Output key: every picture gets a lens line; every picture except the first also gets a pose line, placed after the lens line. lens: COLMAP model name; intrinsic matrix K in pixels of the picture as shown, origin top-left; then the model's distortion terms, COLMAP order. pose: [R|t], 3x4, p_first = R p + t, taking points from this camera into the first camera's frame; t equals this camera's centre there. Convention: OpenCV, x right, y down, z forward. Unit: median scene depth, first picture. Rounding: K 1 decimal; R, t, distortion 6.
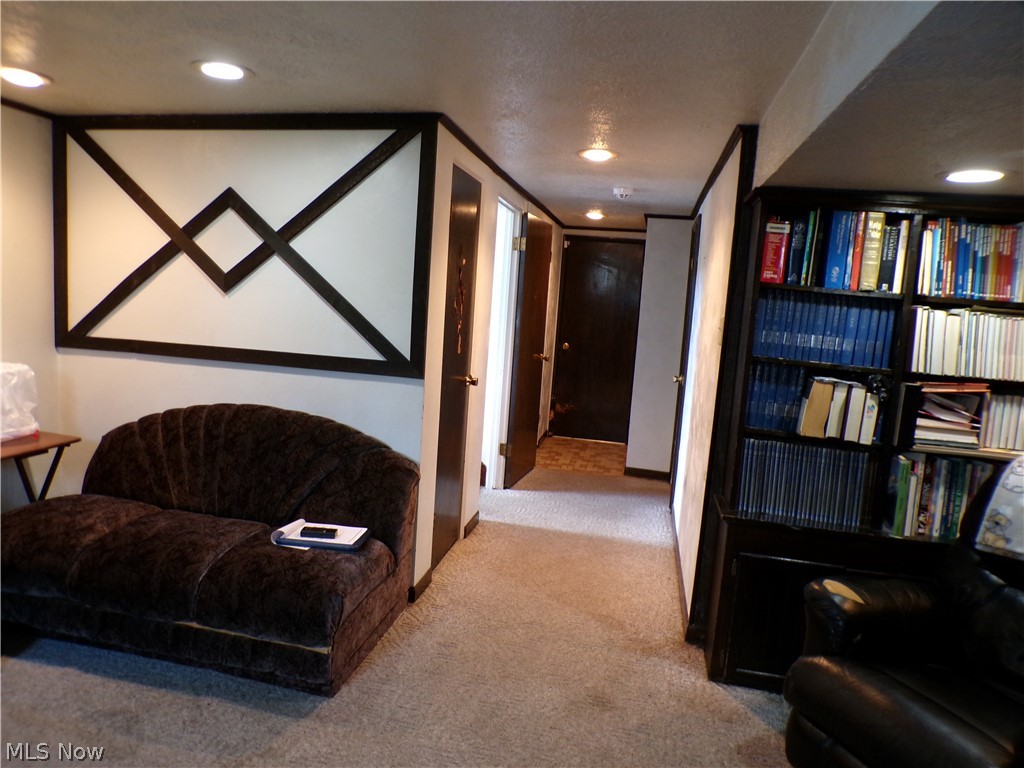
lens RADIAL K [[693.0, 0, 509.9], [0, 693.0, 387.7], [0, 0, 1]] dist [-0.052330, 0.030719]
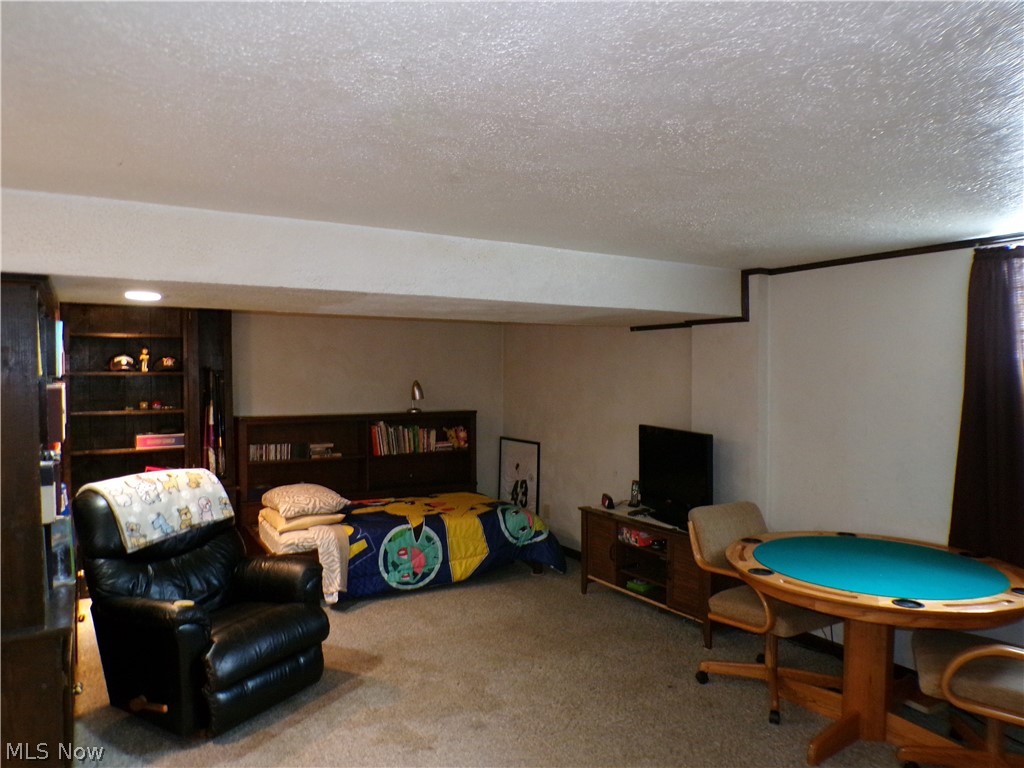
lens RADIAL K [[693.0, 0, 508.6], [0, 693.0, 385.8], [0, 0, 1]] dist [-0.052330, 0.030719]
pose [[-0.688801, -0.077793, 0.720764, -0.632447], [0.053355, 0.986089, 0.157419, -0.213060], [-0.722984, 0.146887, -0.675069, 1.008149]]
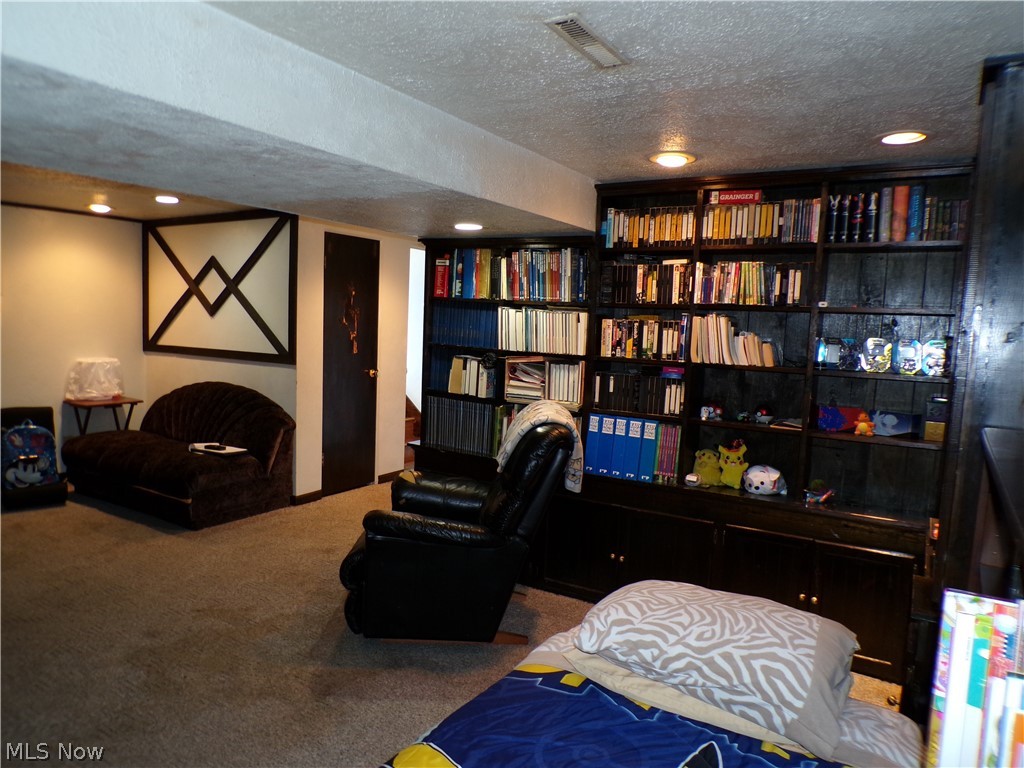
lens RADIAL K [[693.0, 0, 509.7], [0, 693.0, 388.9], [0, 0, 1]] dist [-0.052330, 0.030719]
pose [[0.941113, 0.006929, -0.338022, 0.944611], [-0.025768, 0.998352, -0.051279, 0.120213], [0.337110, 0.056969, 0.939740, -0.377299]]
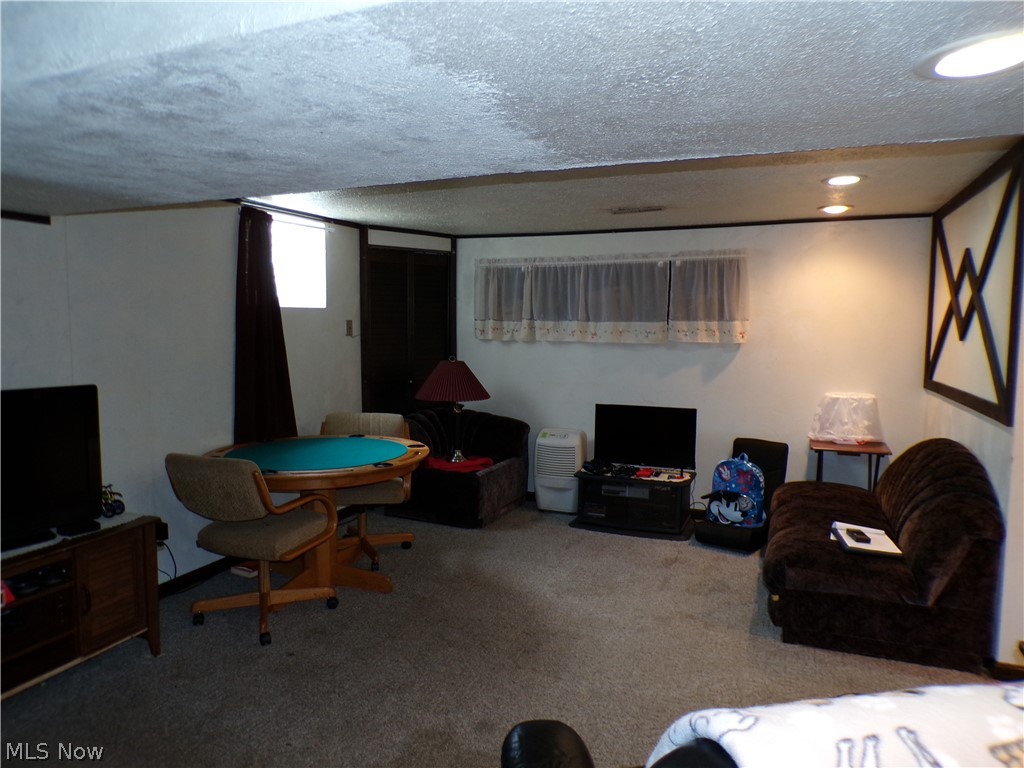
lens RADIAL K [[693.0, 0, 489.1], [0, 693.0, 389.7], [0, 0, 1]] dist [-0.052330, 0.030719]
pose [[-0.202146, 0.030522, -0.978880, 0.912994], [-0.149177, 0.986891, 0.061578, -0.014322], [0.967927, 0.158474, -0.194943, 0.526830]]
